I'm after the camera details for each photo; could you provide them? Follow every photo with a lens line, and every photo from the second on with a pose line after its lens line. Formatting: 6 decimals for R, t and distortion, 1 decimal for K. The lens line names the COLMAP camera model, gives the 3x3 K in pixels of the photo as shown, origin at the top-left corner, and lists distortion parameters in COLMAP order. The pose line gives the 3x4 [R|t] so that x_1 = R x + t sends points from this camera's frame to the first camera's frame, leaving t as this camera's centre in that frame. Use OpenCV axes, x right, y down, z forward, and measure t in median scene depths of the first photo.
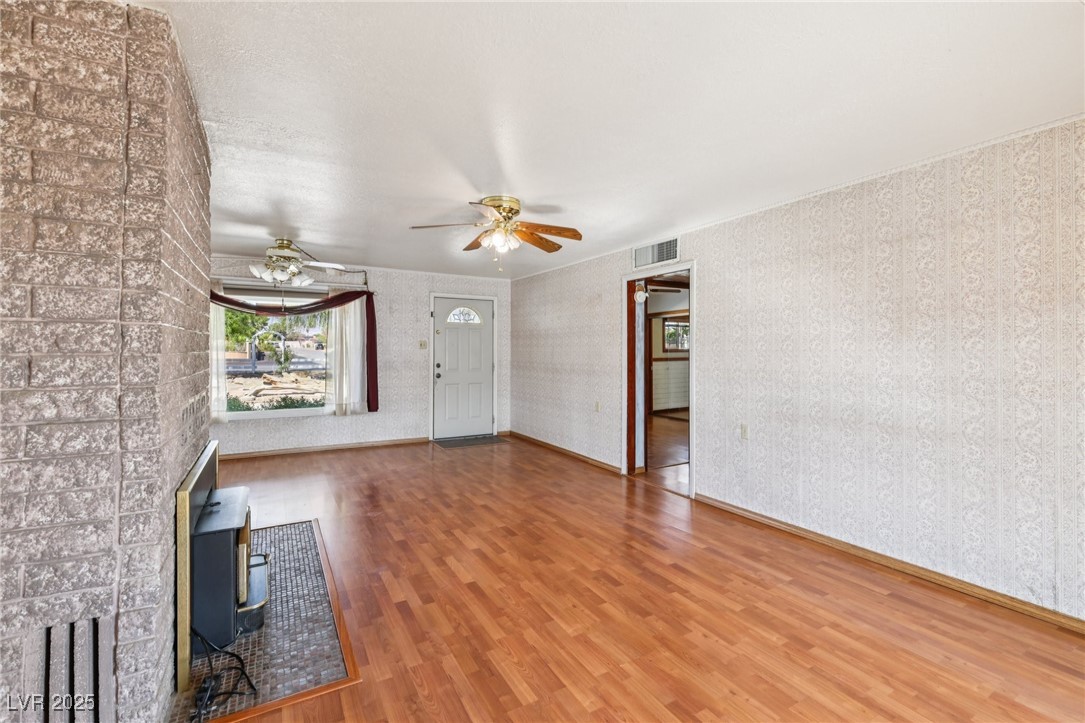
lens RADIAL K [[476.3, 0, 533.9], [0, 476.3, 353.3], [0, 0, 1]] dist [0.004462, 0.000785]
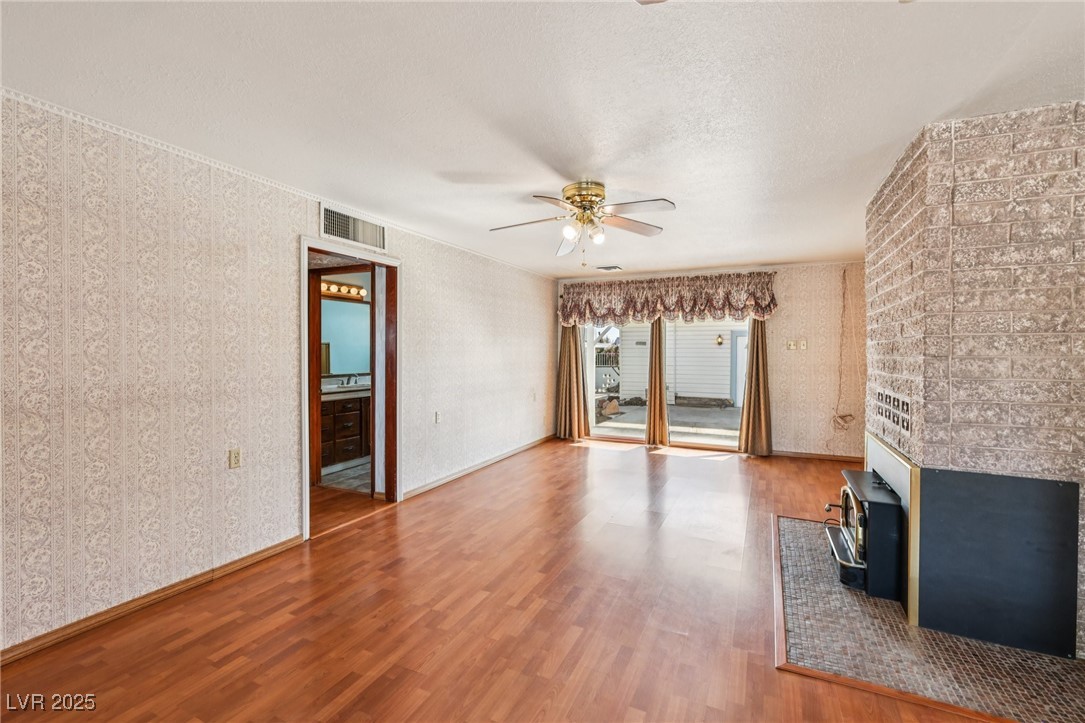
lens RADIAL K [[476.3, 0, 549.4], [0, 476.3, 364.4], [0, 0, 1]] dist [0.004462, 0.000785]
pose [[-0.594457, -0.023196, 0.803793, -0.702871], [0.003098, 0.999510, 0.031135, -0.010590], [-0.804122, 0.020998, -0.594094, 1.469093]]
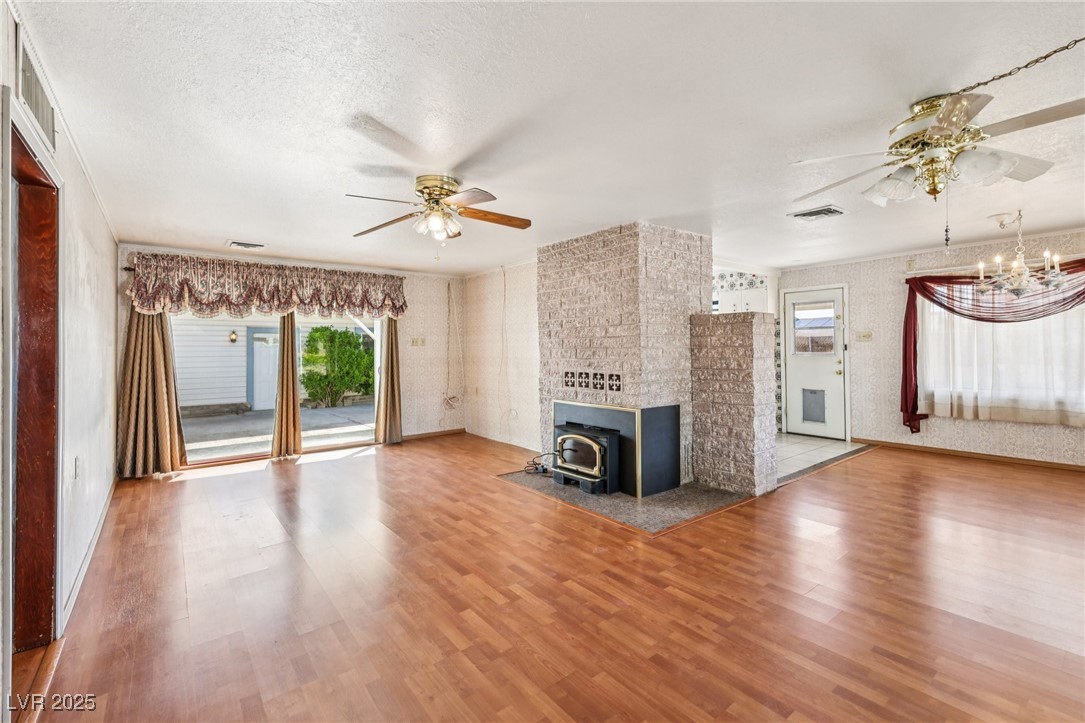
lens RADIAL K [[476.3, 0, 546.7], [0, 476.3, 357.0], [0, 0, 1]] dist [0.004462, 0.000785]
pose [[-0.984920, 0.012581, -0.172553, -0.111557], [0.008314, 0.999642, 0.025430, -0.007782], [0.172811, 0.023611, -0.984672, 1.760818]]
